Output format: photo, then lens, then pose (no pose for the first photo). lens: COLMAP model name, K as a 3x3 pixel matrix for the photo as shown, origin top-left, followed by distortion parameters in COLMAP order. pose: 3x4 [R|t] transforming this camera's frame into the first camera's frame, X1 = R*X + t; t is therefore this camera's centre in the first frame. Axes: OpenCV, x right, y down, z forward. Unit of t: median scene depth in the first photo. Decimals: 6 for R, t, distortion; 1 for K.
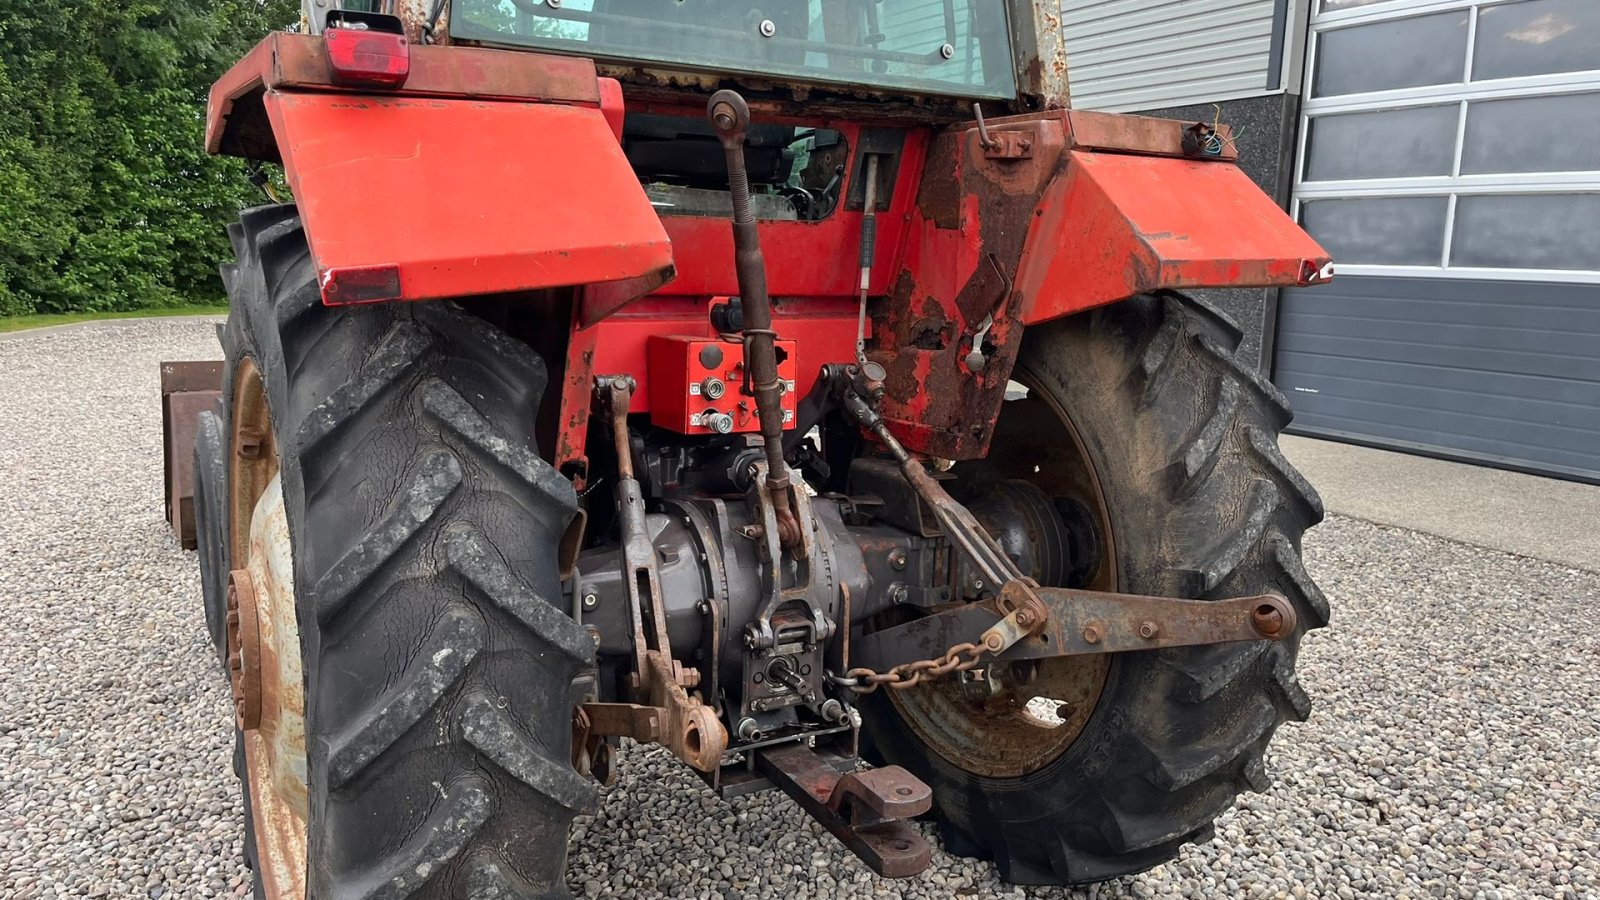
lens RADIAL K [[1203.8, 0, 790.7], [0, 1203.8, 451.9], [0, 0, 1]] dist [0.061794, -0.073762]
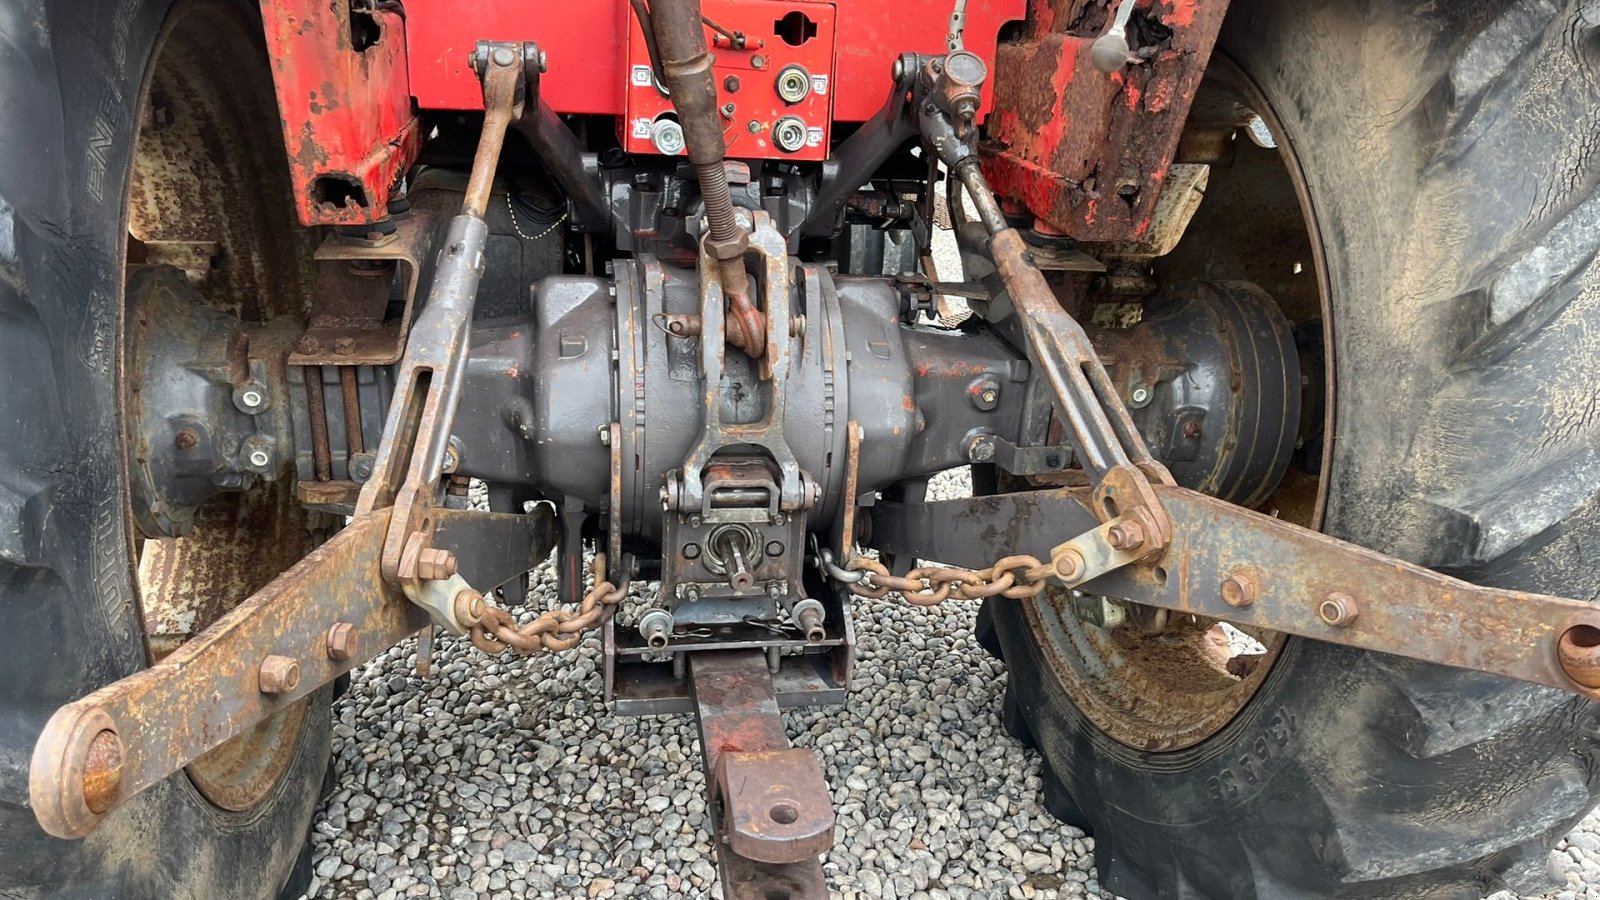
lens RADIAL K [[1203.8, 0, 793.5], [0, 1203.8, 459.5], [0, 0, 1]] dist [0.061794, -0.073762]
pose [[0.942544, 0.156811, -0.294992, 0.199695], [-0.089564, 0.969279, 0.229077, -0.011592], [0.321852, -0.189495, 0.927633, 0.416721]]
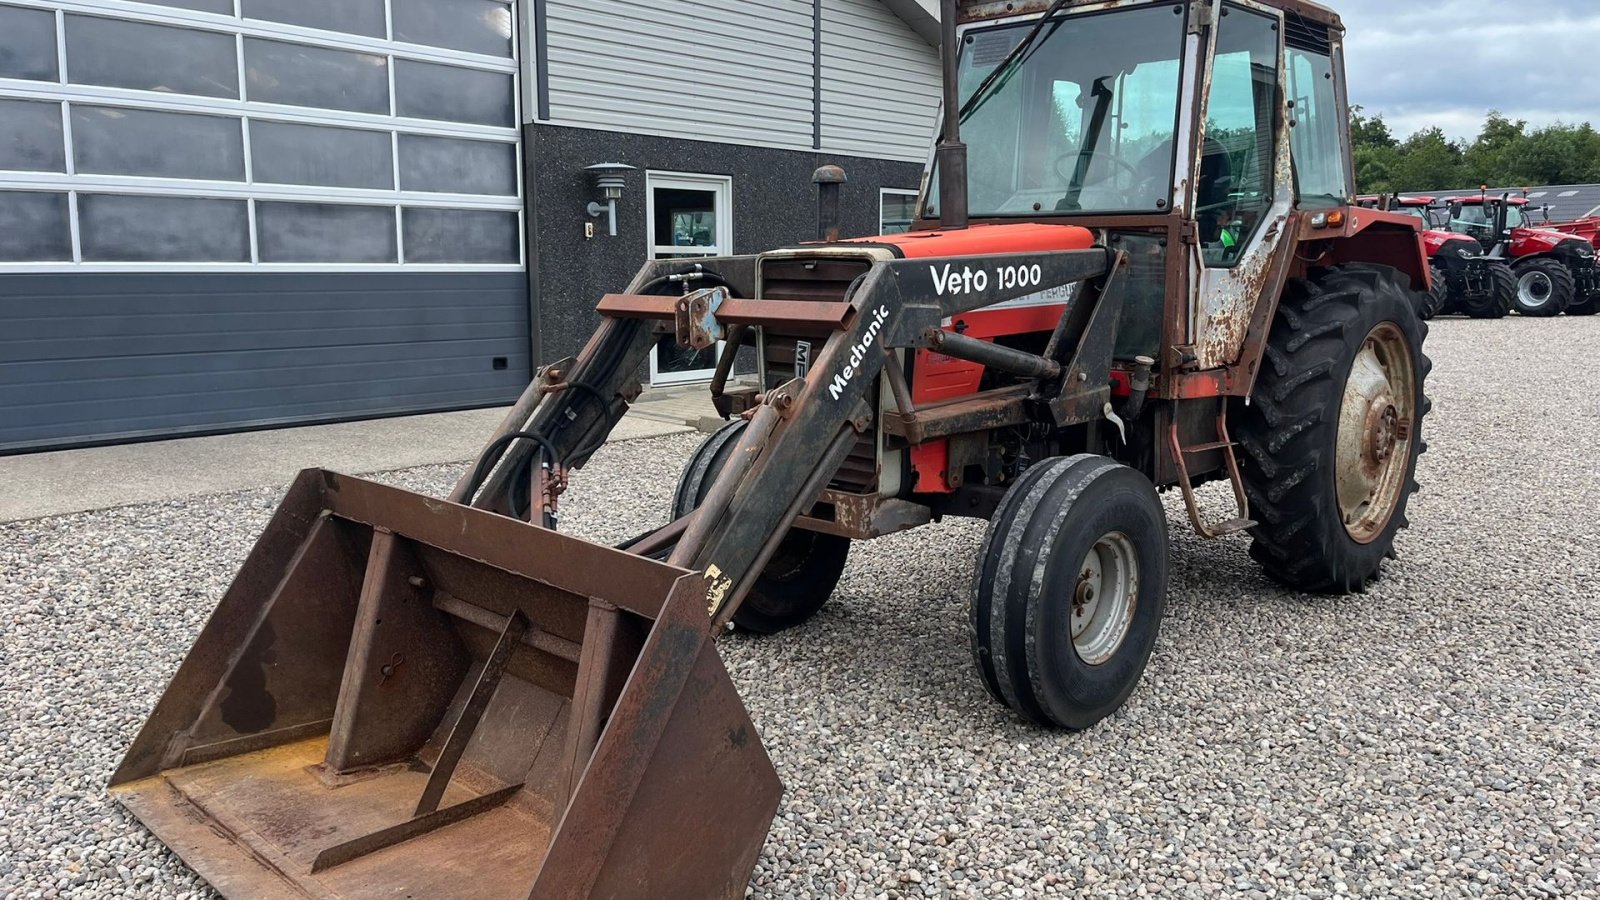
lens RADIAL K [[1203.8, 0, 814.7], [0, 1203.8, 435.2], [0, 0, 1]] dist [0.061794, -0.073762]
pose [[-0.304040, -0.166748, 0.937952, -2.152747], [0.142453, 0.965535, 0.217828, -0.492355], [-0.941949, 0.199842, -0.269807, 2.432369]]
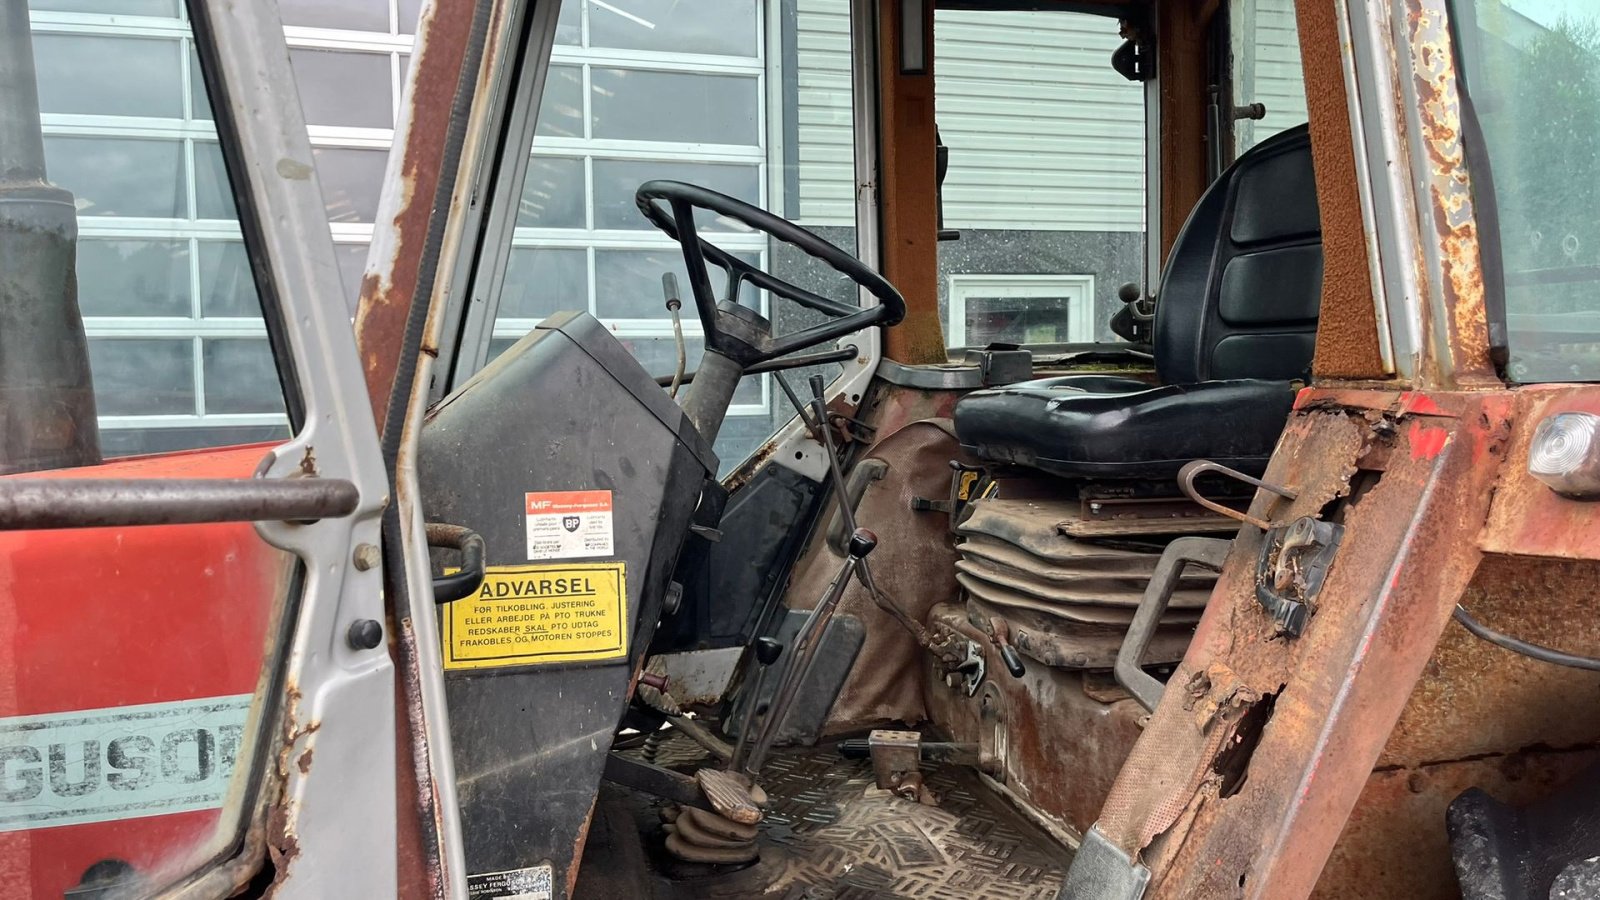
lens RADIAL K [[1203.8, 0, 812.6], [0, 1203.8, 453.8], [0, 0, 1]] dist [0.061794, -0.073762]
pose [[0.229643, -0.103815, 0.967722, -0.837486], [0.175785, 0.982367, 0.063672, -0.338290], [-0.957269, 0.155490, 0.243843, 1.143298]]
